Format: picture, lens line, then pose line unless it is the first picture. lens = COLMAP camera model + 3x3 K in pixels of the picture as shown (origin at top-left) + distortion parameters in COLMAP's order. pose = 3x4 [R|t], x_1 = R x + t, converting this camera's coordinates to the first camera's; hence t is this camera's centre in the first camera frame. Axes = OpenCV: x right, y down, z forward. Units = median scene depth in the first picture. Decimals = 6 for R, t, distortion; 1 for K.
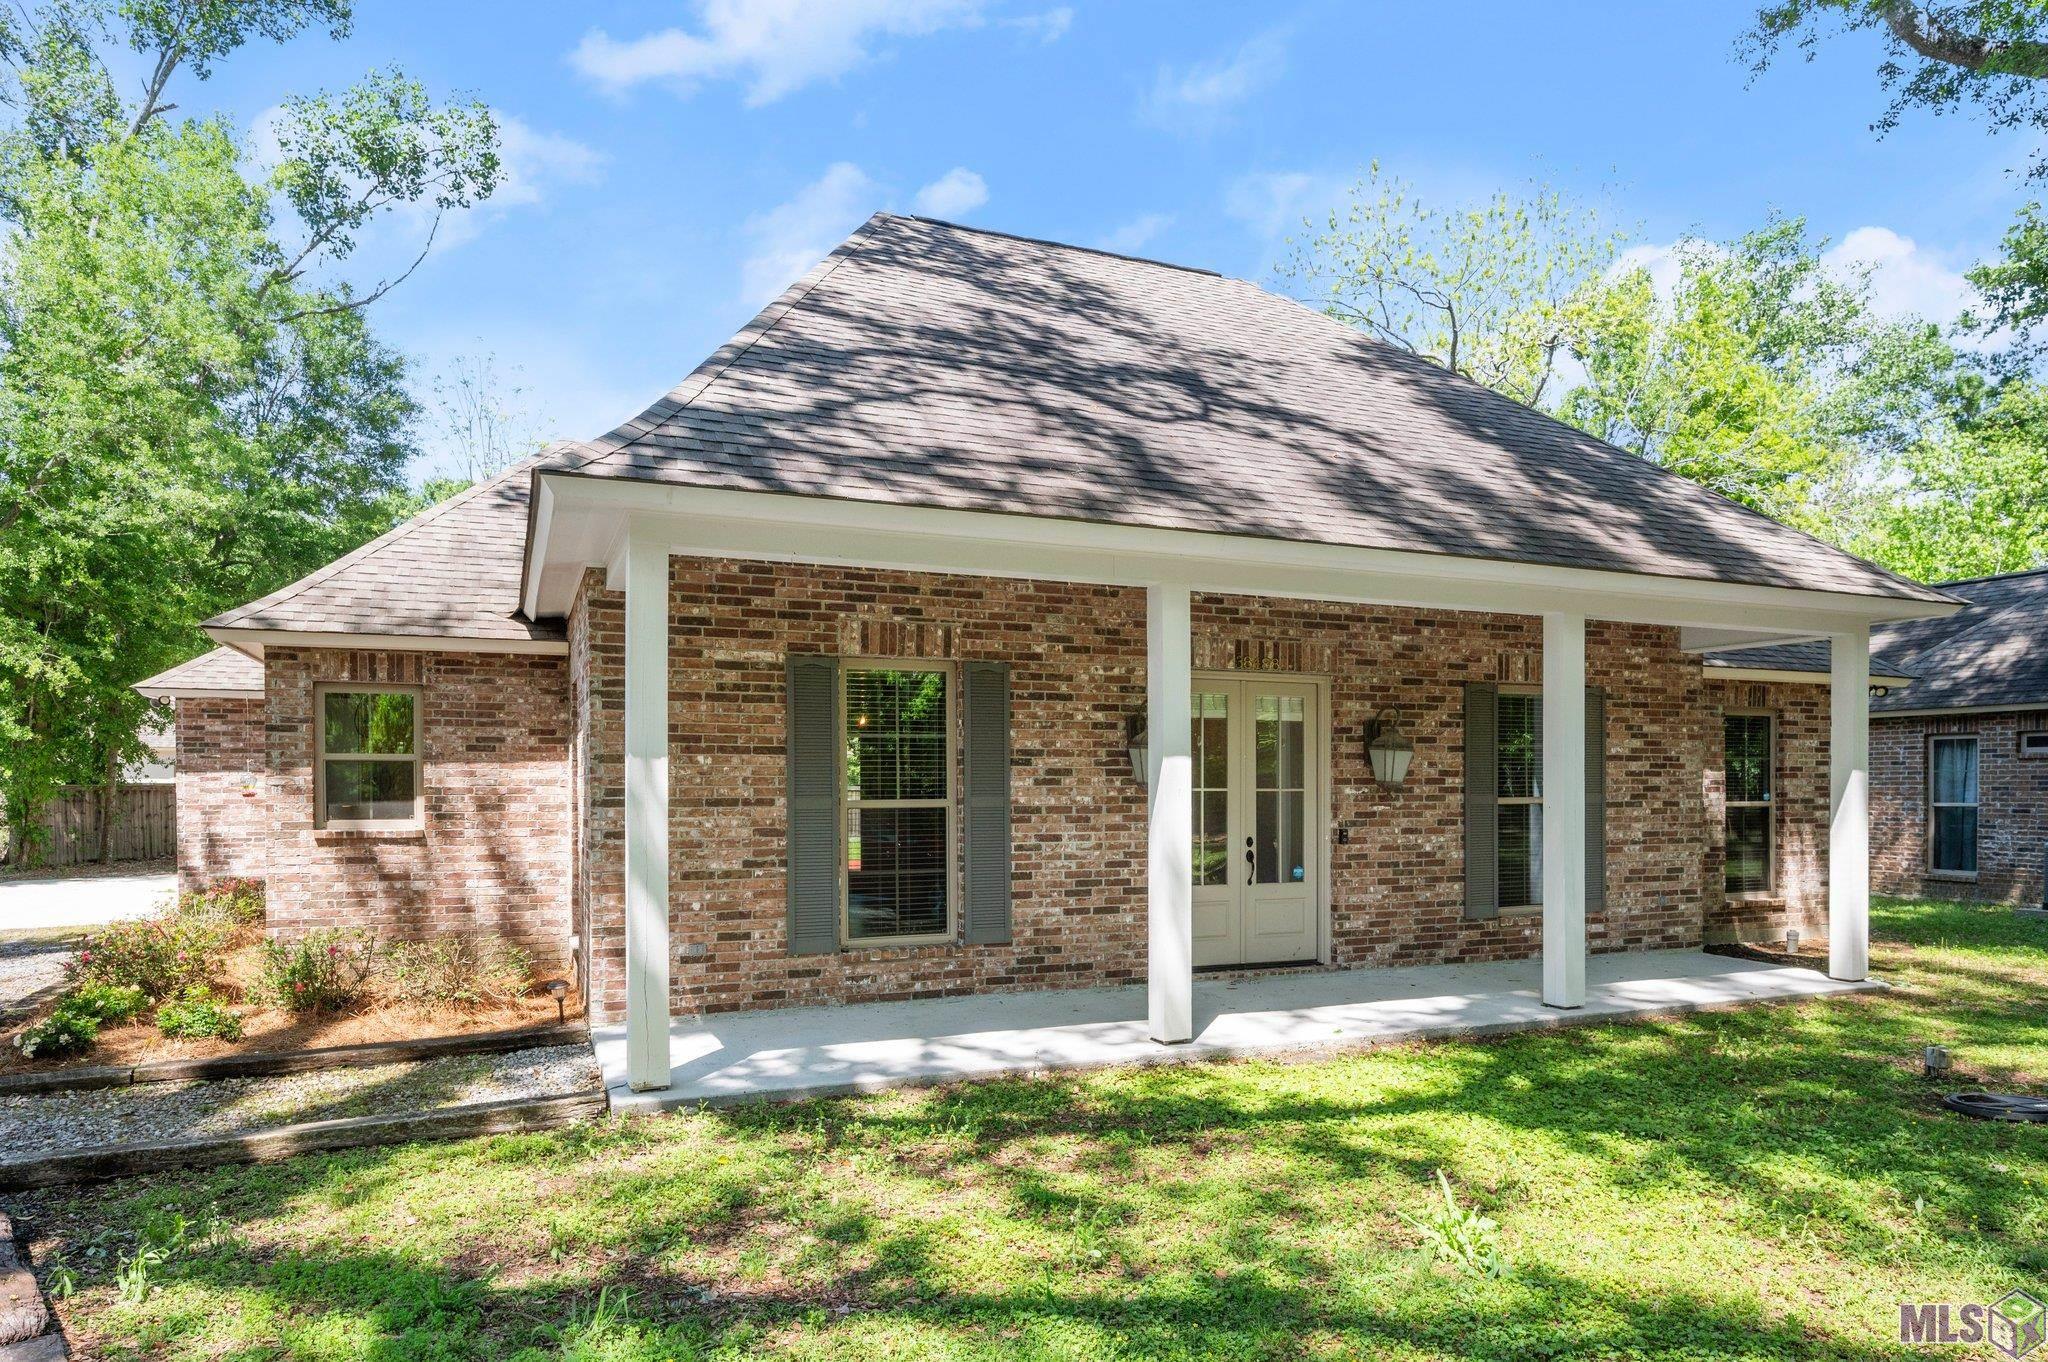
lens RADIAL K [[1198.7, 0, 1019.1], [0, 1198.7, 772.8], [0, 0, 1]] dist [-0.001138, -0.000270]
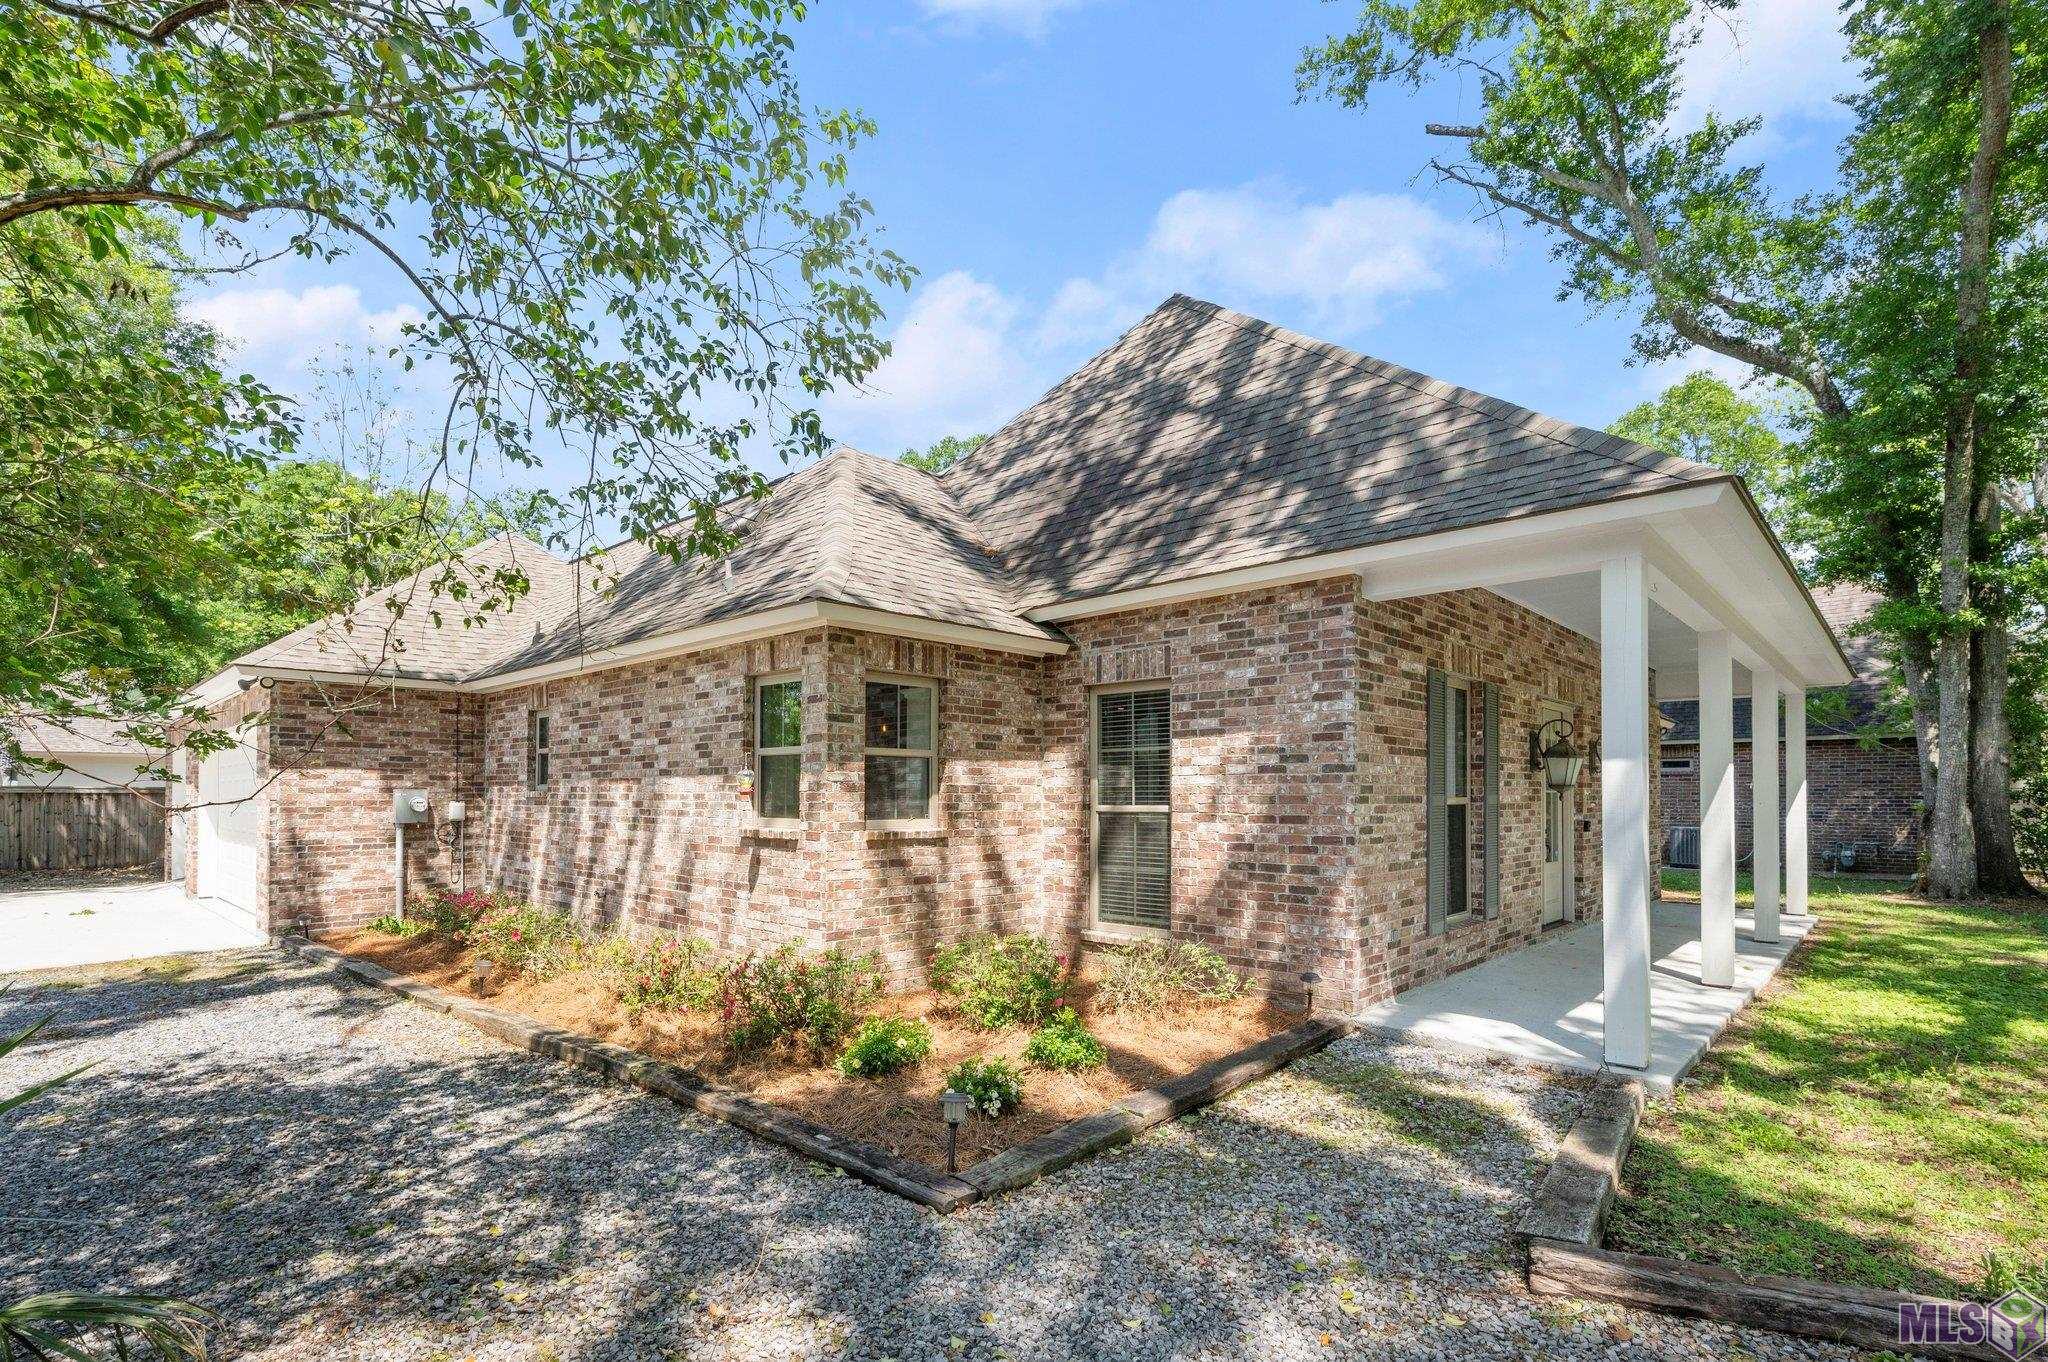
lens RADIAL K [[926.5, 0, 1027.9], [0, 926.5, 759.8], [0, 0, 1]] dist [0.001977, 0.000165]
pose [[0.917397, 0.016944, 0.397613, -0.728855], [-0.007015, 0.999627, -0.026413, 0.010778], [-0.397912, 0.021442, 0.917173, 0.293352]]
